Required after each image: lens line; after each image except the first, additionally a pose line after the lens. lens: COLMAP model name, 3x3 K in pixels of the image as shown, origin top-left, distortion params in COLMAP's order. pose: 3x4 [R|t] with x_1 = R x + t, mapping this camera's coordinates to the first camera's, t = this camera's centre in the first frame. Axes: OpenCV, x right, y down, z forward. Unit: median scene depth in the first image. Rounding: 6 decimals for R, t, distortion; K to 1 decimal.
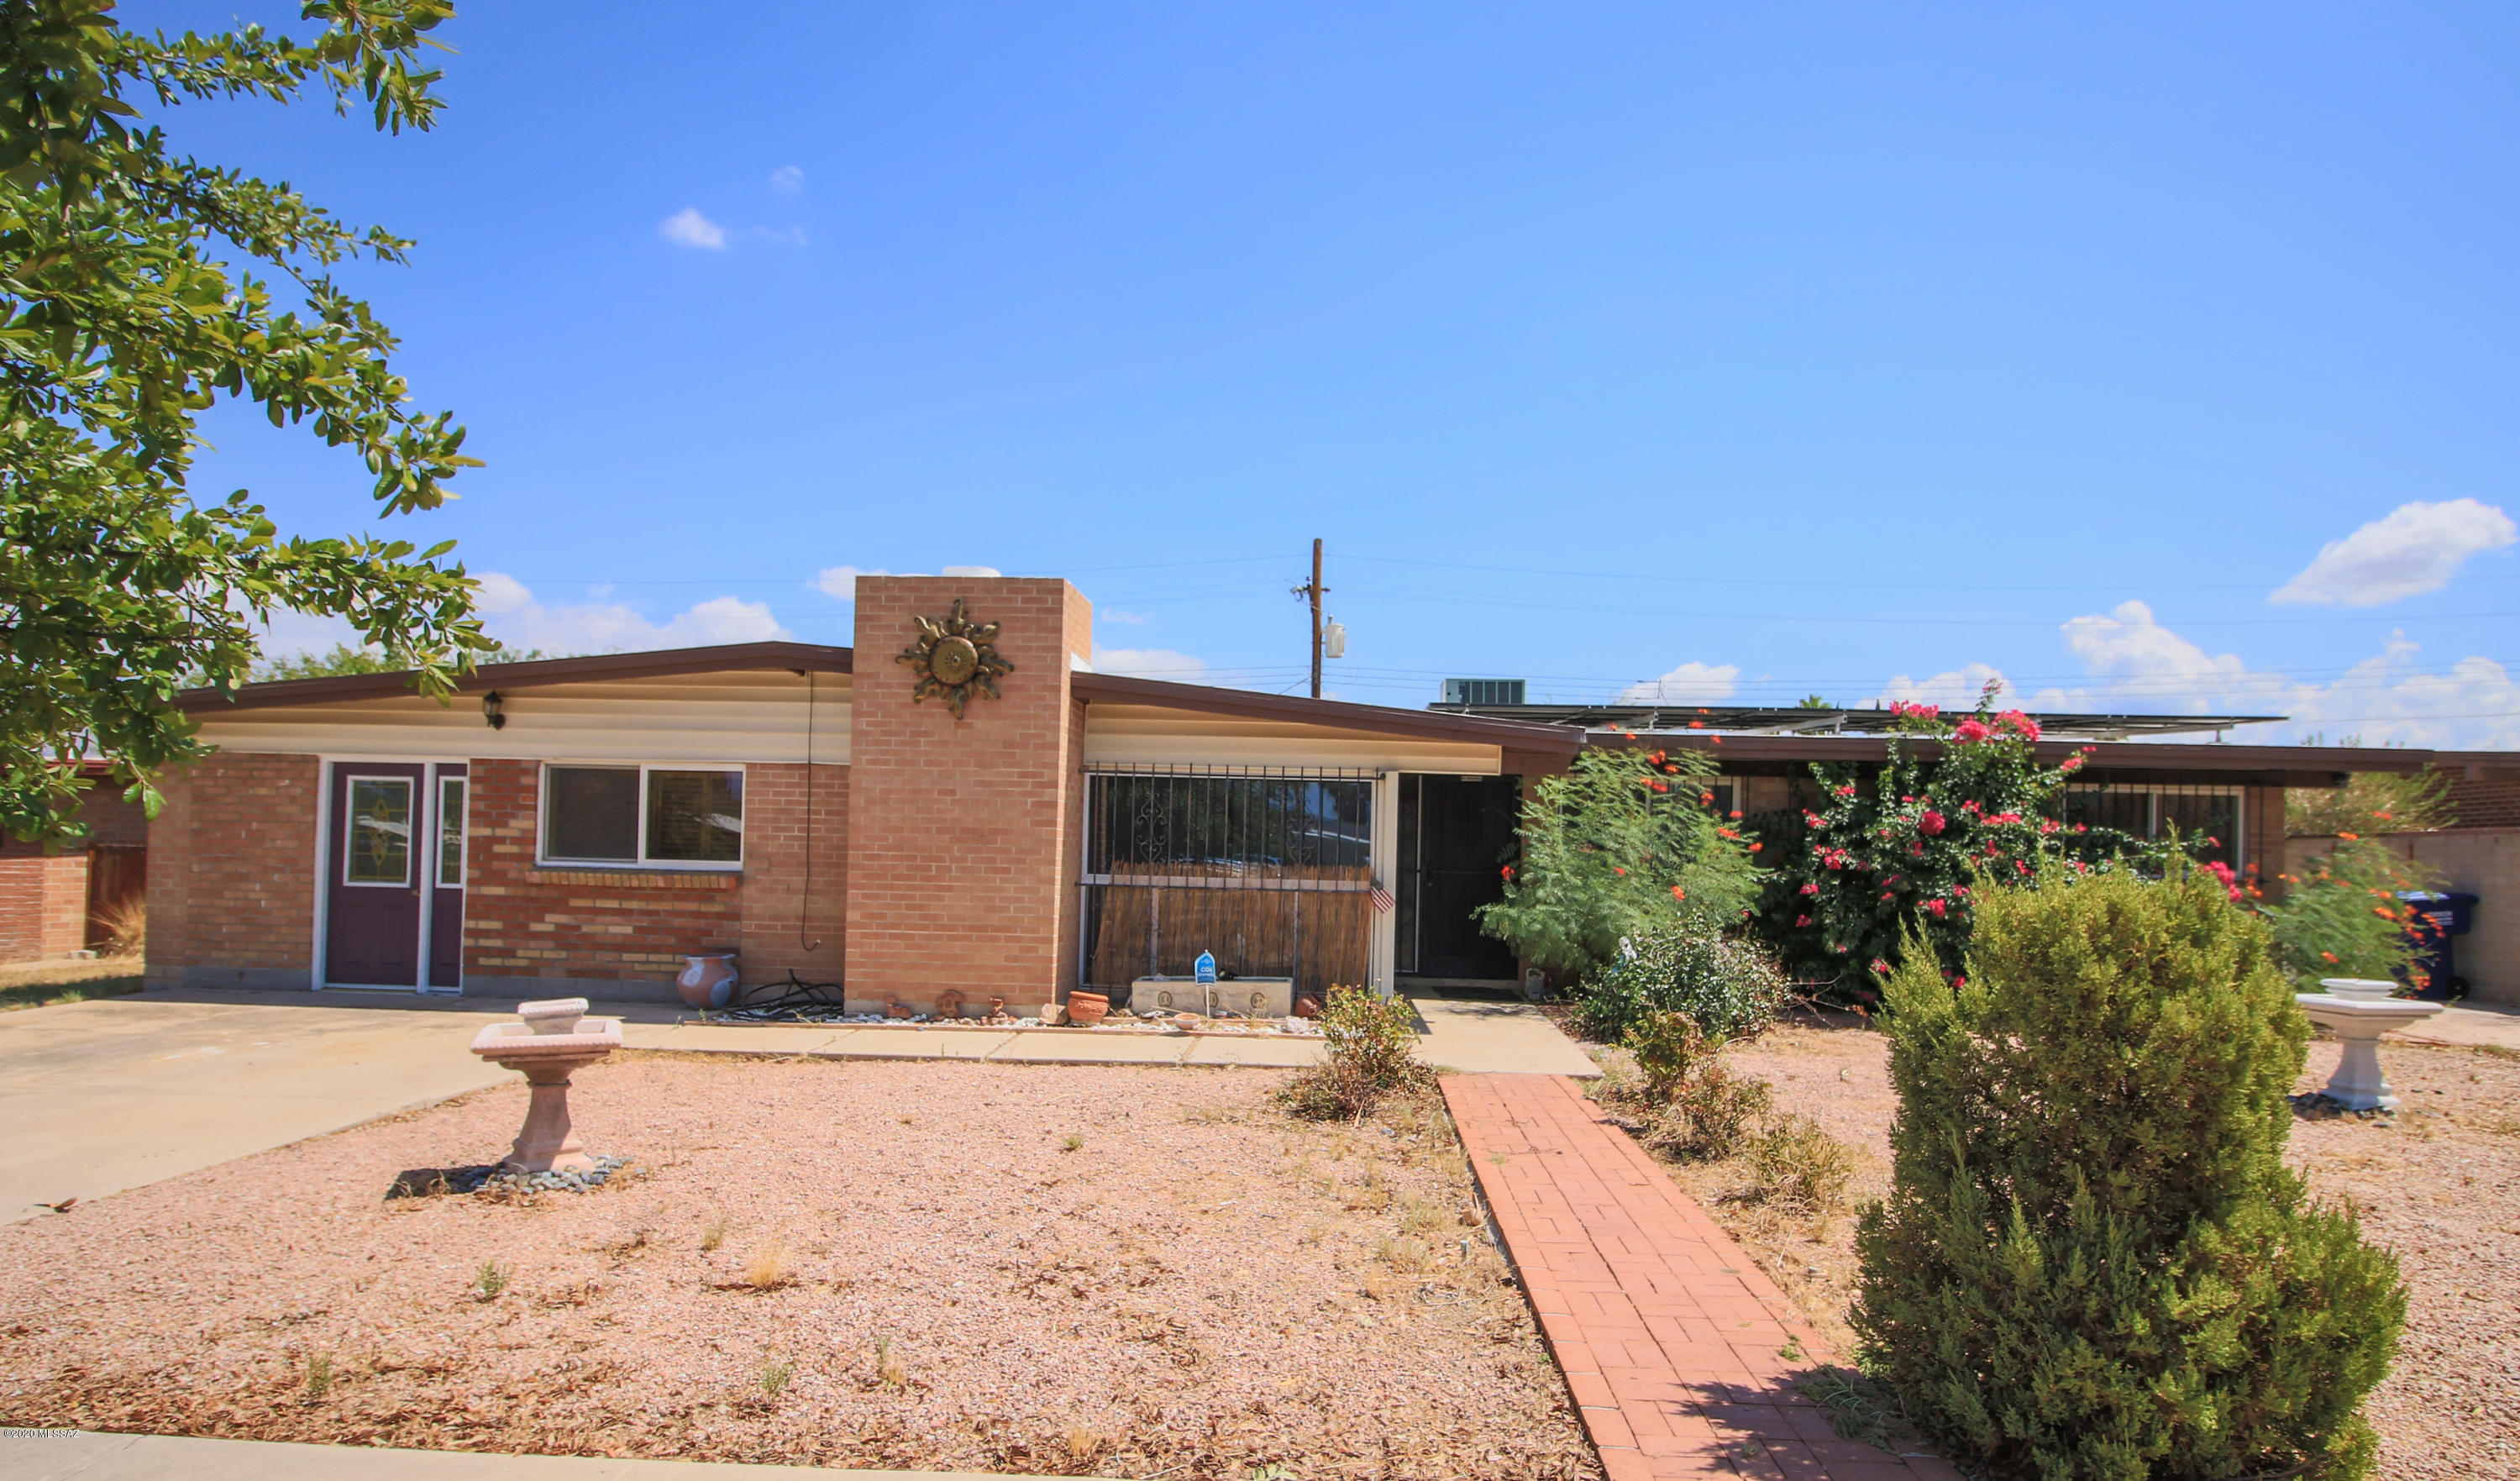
lens RADIAL K [[1249.9, 0, 1280.6], [0, 1249.9, 840.5], [0, 0, 1]] dist [-0.010972, -0.001400]
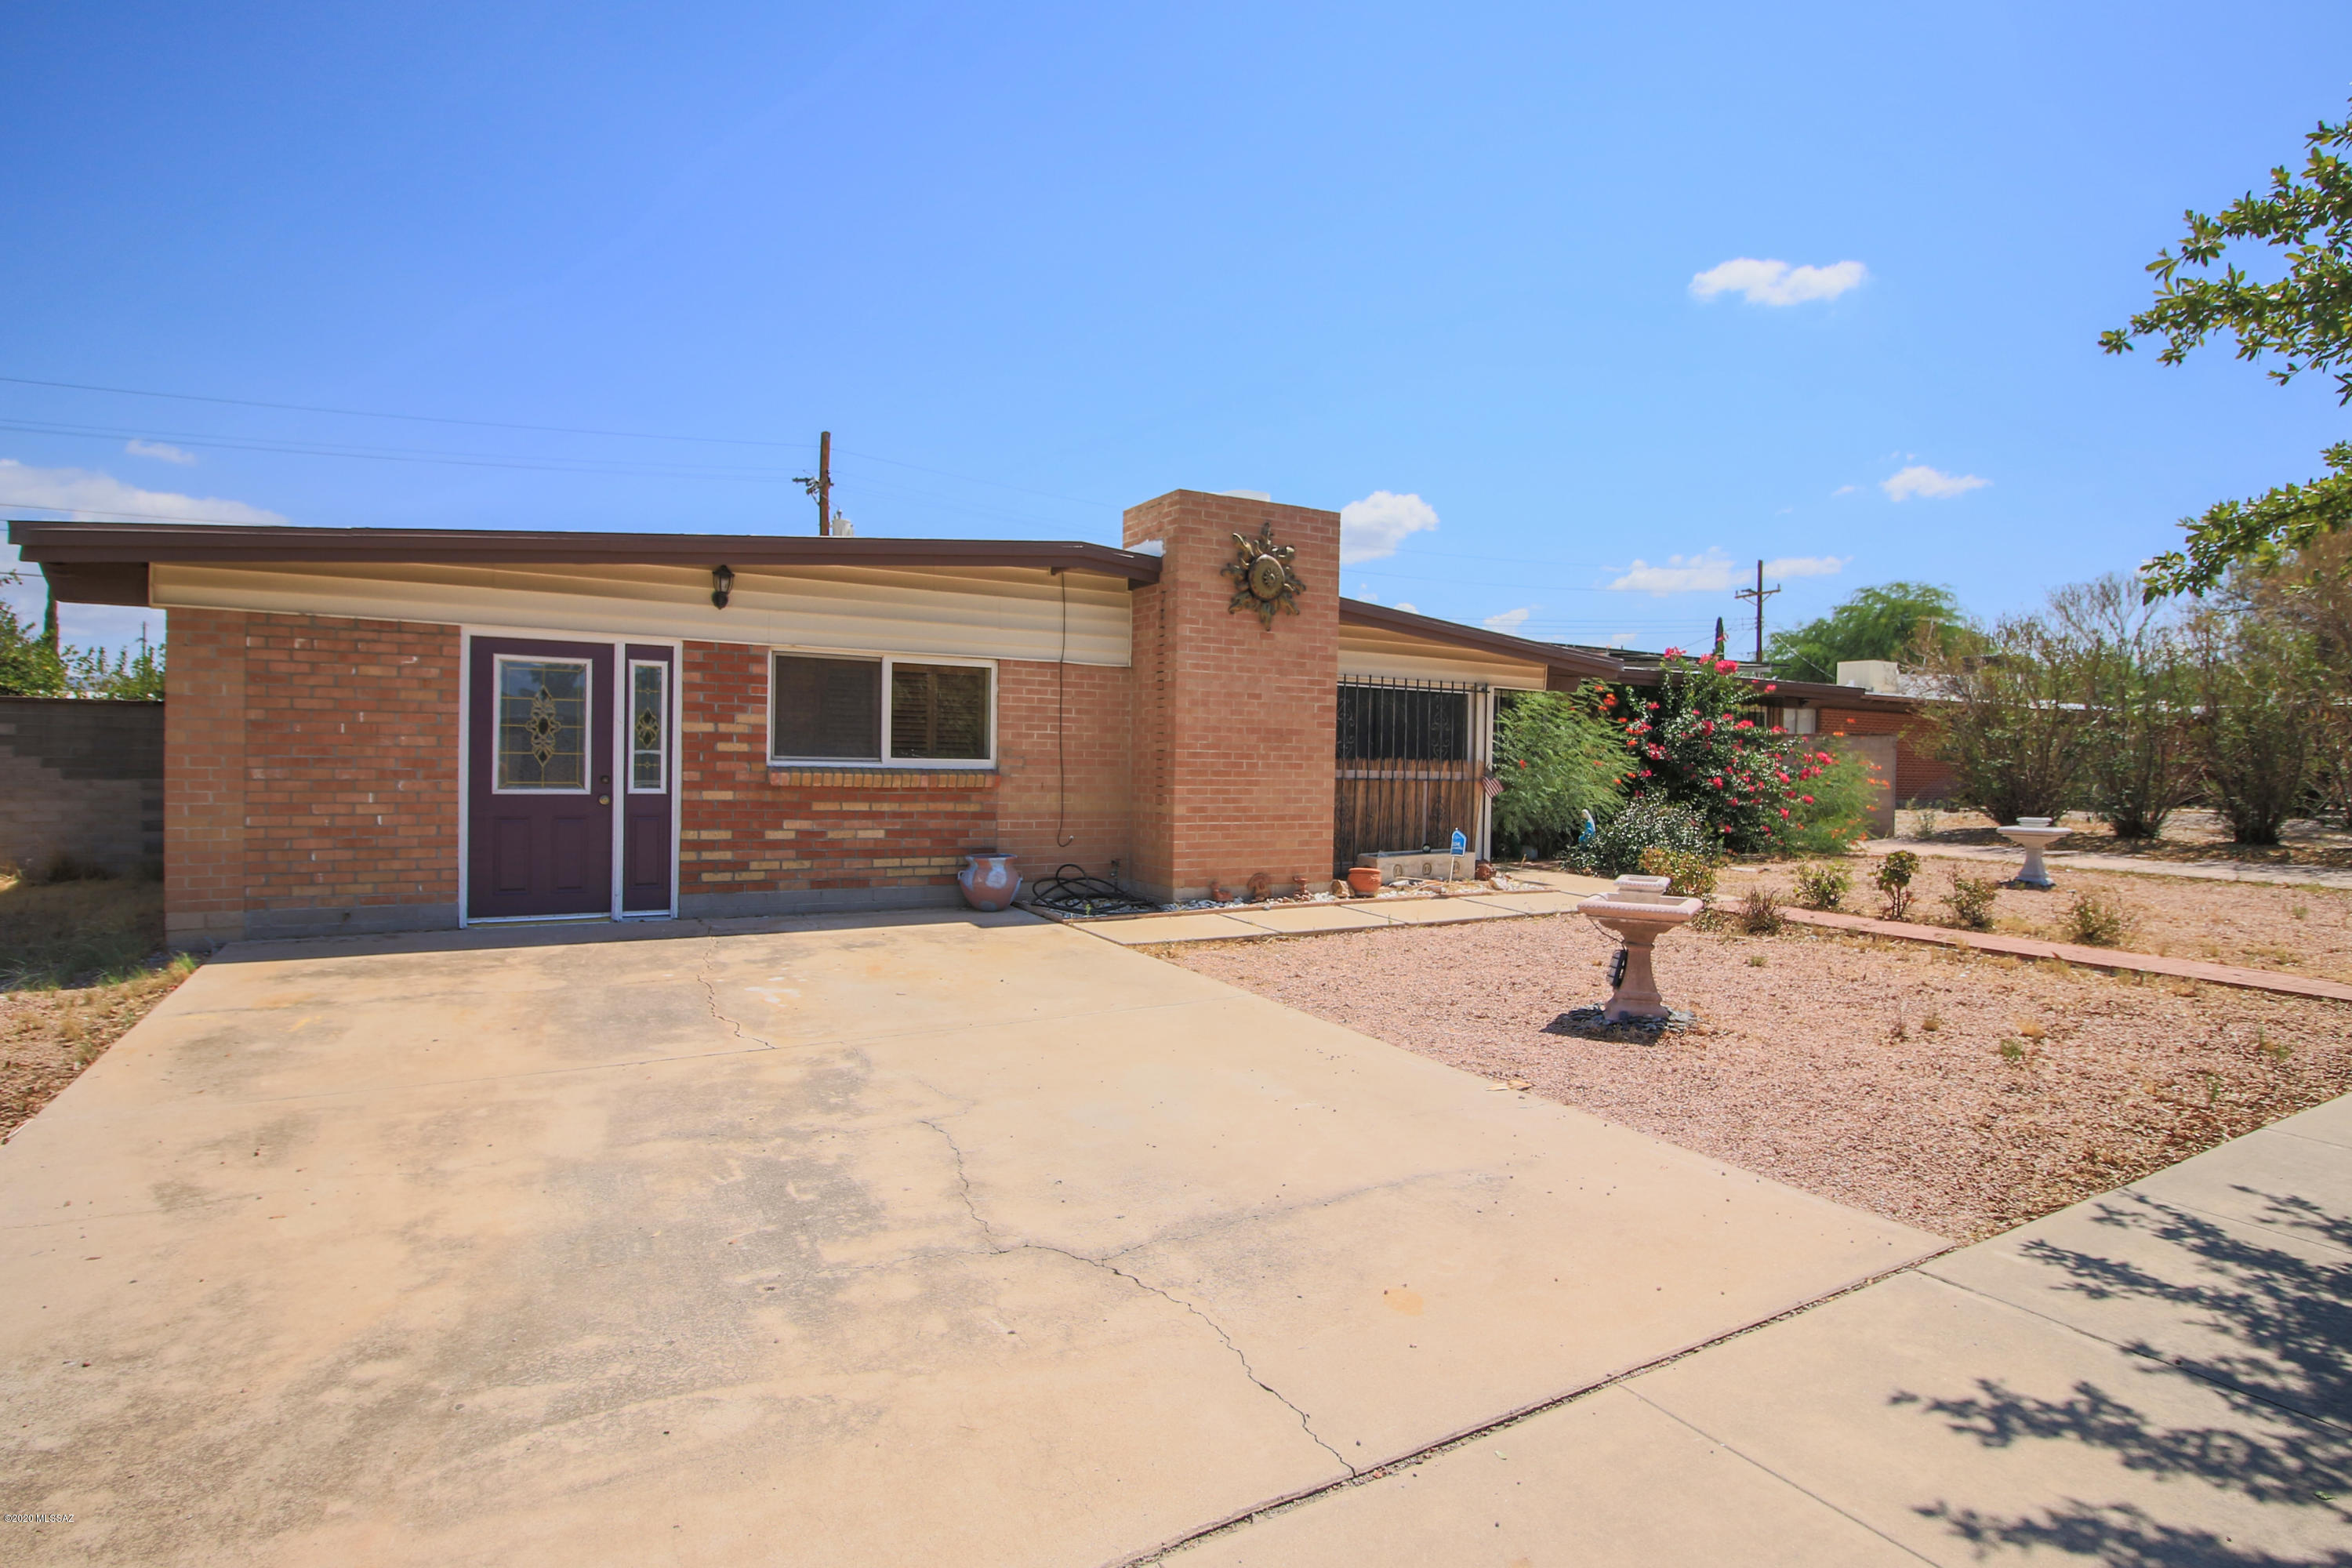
lens RADIAL K [[1165.6, 0, 1176.2], [0, 1165.6, 776.6], [0, 0, 1]] dist [-0.001657, -0.000407]
pose [[0.847528, -0.014907, 0.530541, -0.801097], [-0.006160, 0.999262, 0.037918, -0.005578], [-0.530715, -0.035405, 0.846811, 0.145284]]
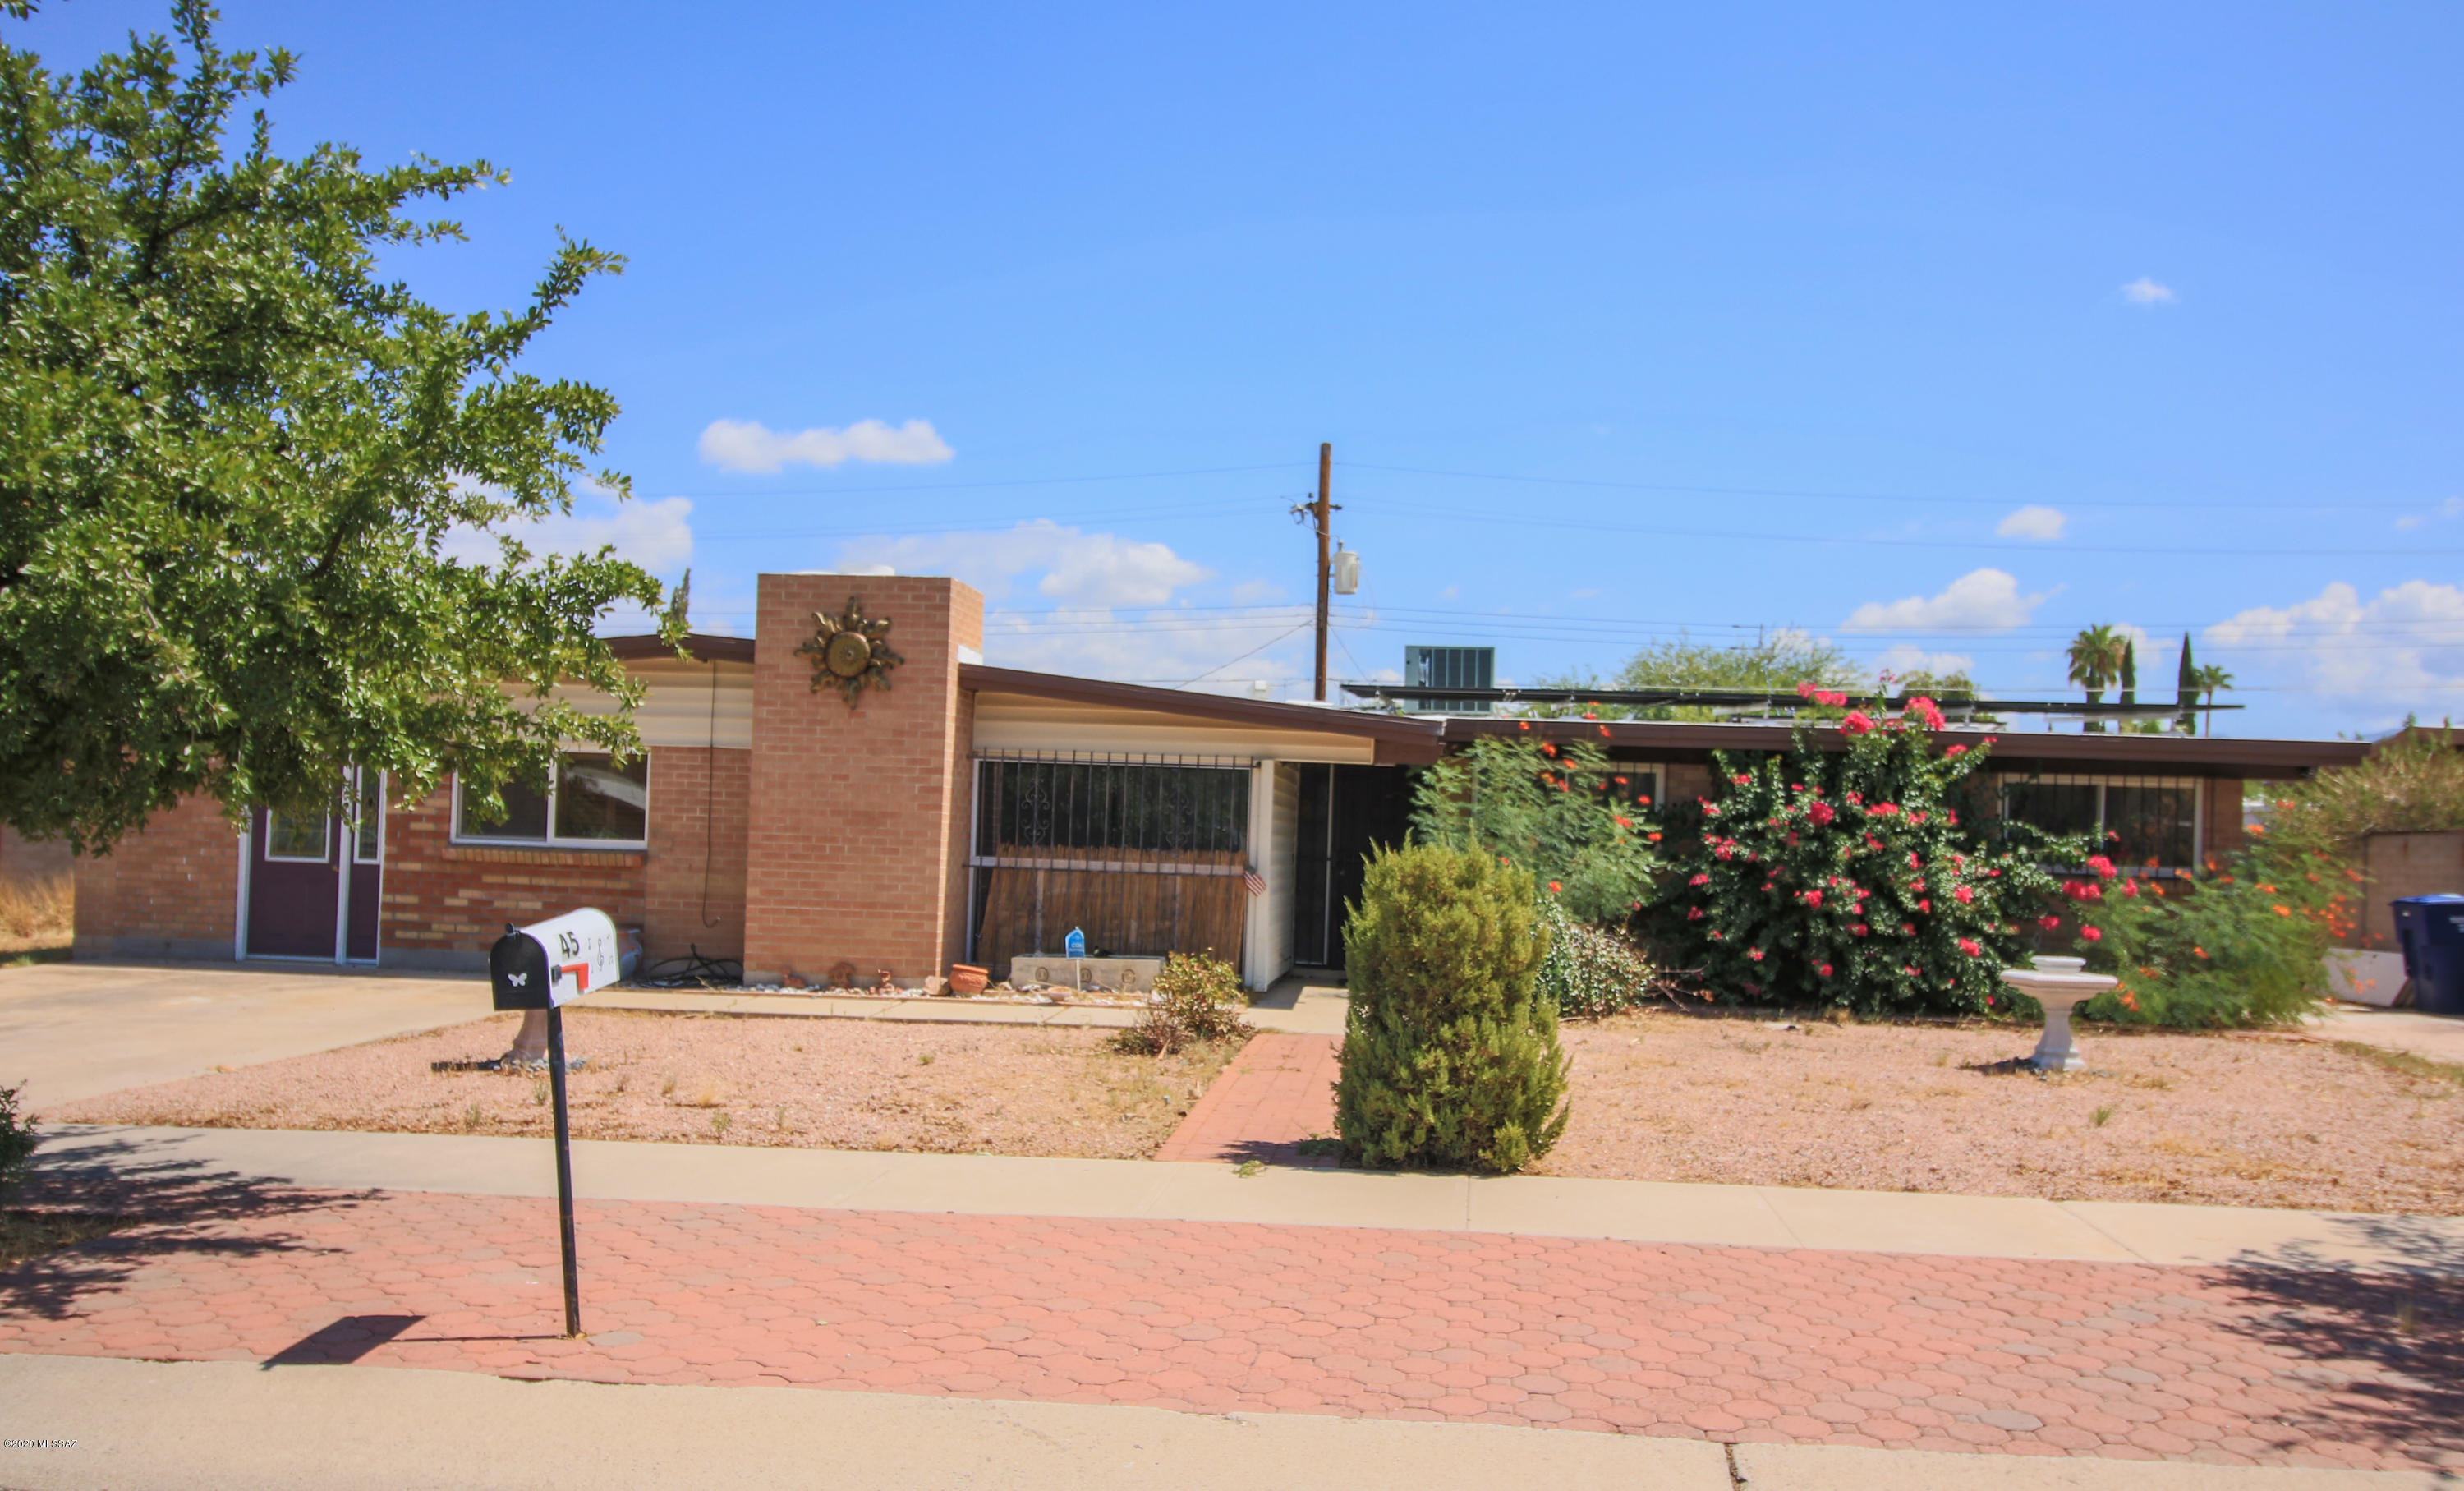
lens RADIAL K [[1805.4, 0, 1242.9], [0, 1805.4, 826.3], [0, 0, 1]] dist [0.003478, 0.013962]
pose [[0.998402, 0.009729, -0.055659, 0.148016], [-0.009705, 0.999953, 0.000702, -0.001079], [0.055663, -0.000161, 0.998450, -0.475720]]
